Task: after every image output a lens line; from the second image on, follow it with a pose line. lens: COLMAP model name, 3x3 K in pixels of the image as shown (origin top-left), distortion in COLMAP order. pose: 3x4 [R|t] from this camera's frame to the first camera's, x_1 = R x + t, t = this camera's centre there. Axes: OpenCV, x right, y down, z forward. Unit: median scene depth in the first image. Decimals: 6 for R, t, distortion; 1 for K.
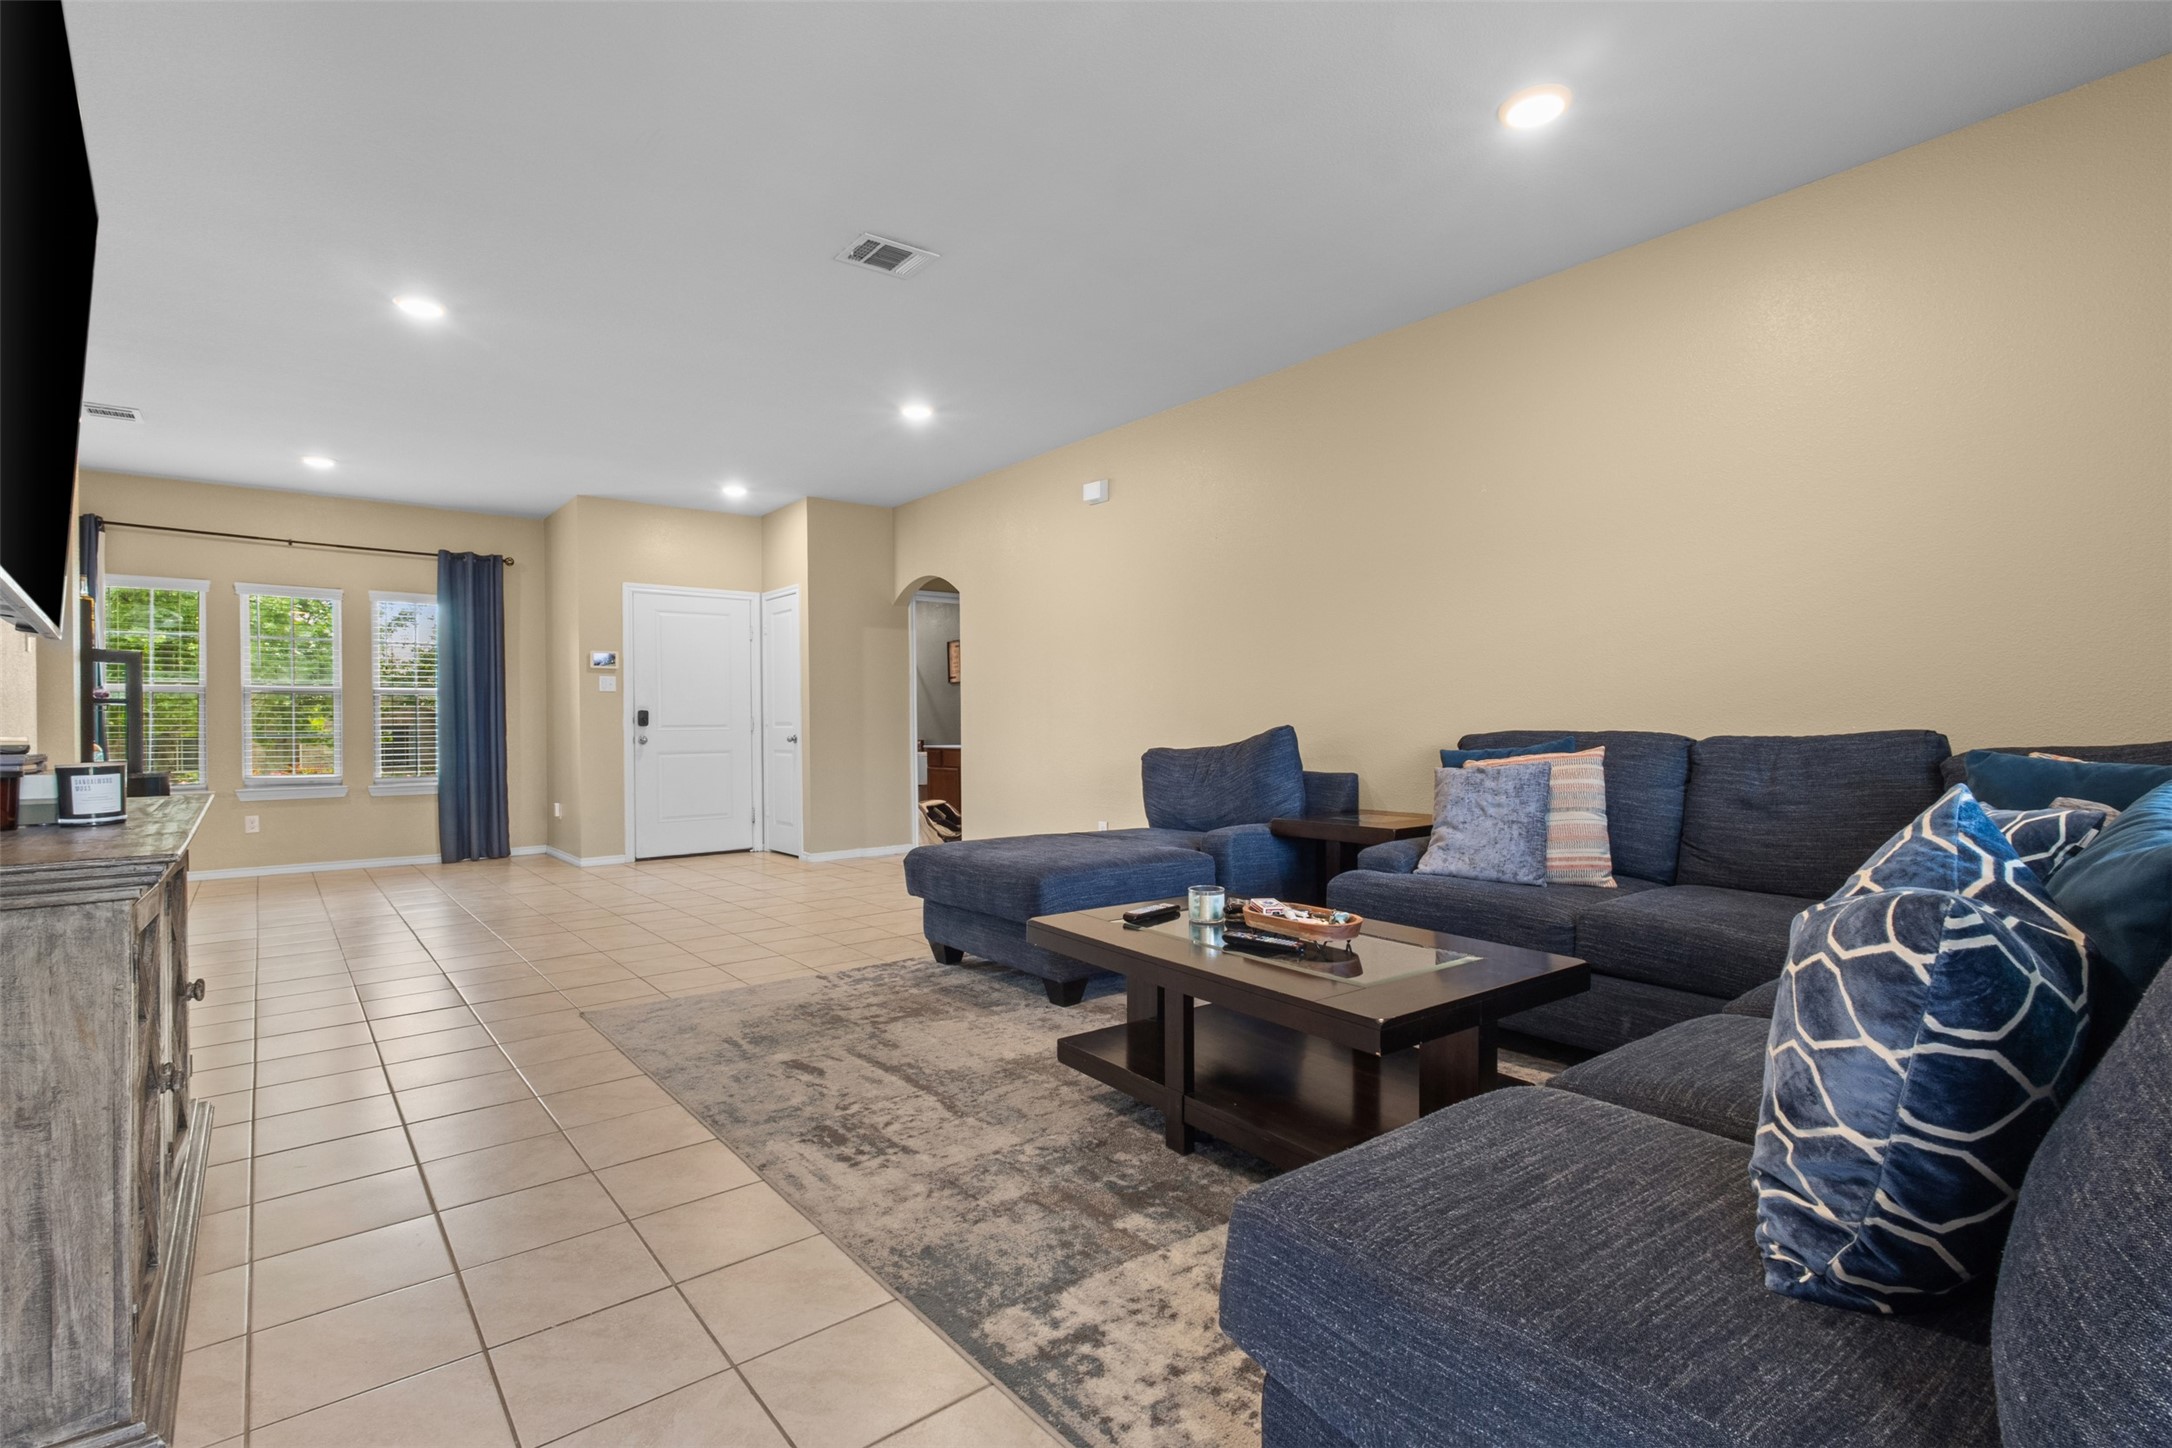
lens RADIAL K [[1005.6, 0, 1056.5], [0, 1005.6, 727.8], [0, 0, 1]] dist [0.000500, 0.000077]
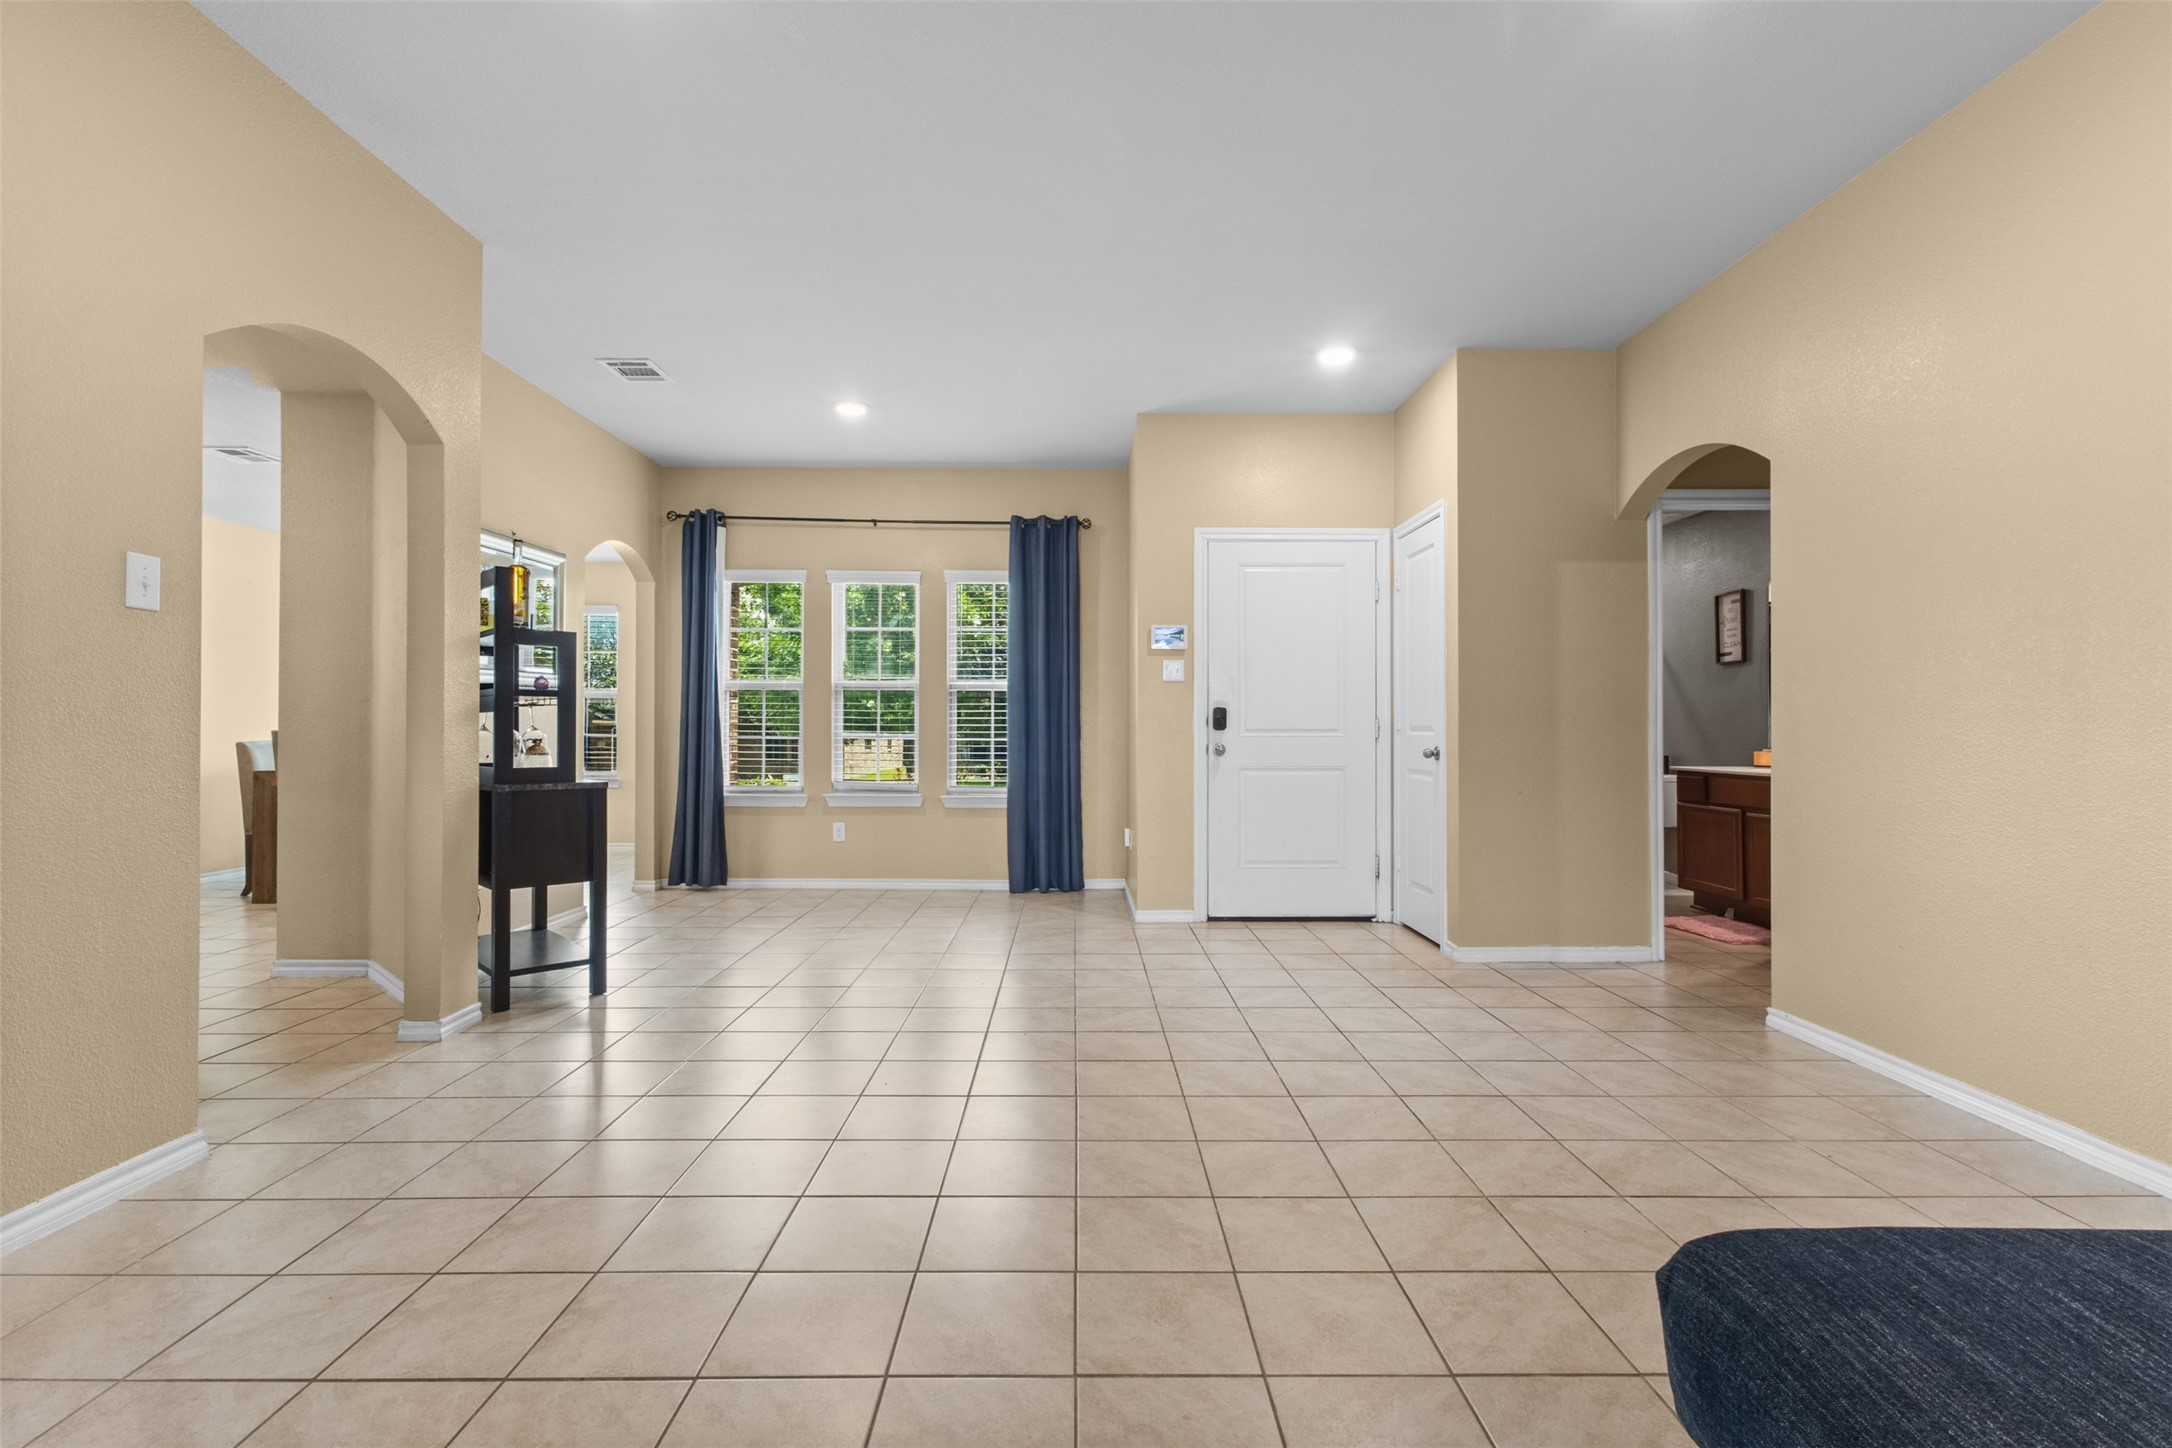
lens RADIAL K [[1002.4, 0, 1086.0], [0, 1002.4, 724.0], [0, 0, 1]] dist [0.000417, 0.000454]
pose [[0.797979, 0.006112, -0.602654, -0.061480], [-0.011211, 0.999926, -0.004703, -0.001272], [0.602581, 0.010509, 0.797989, 0.377470]]
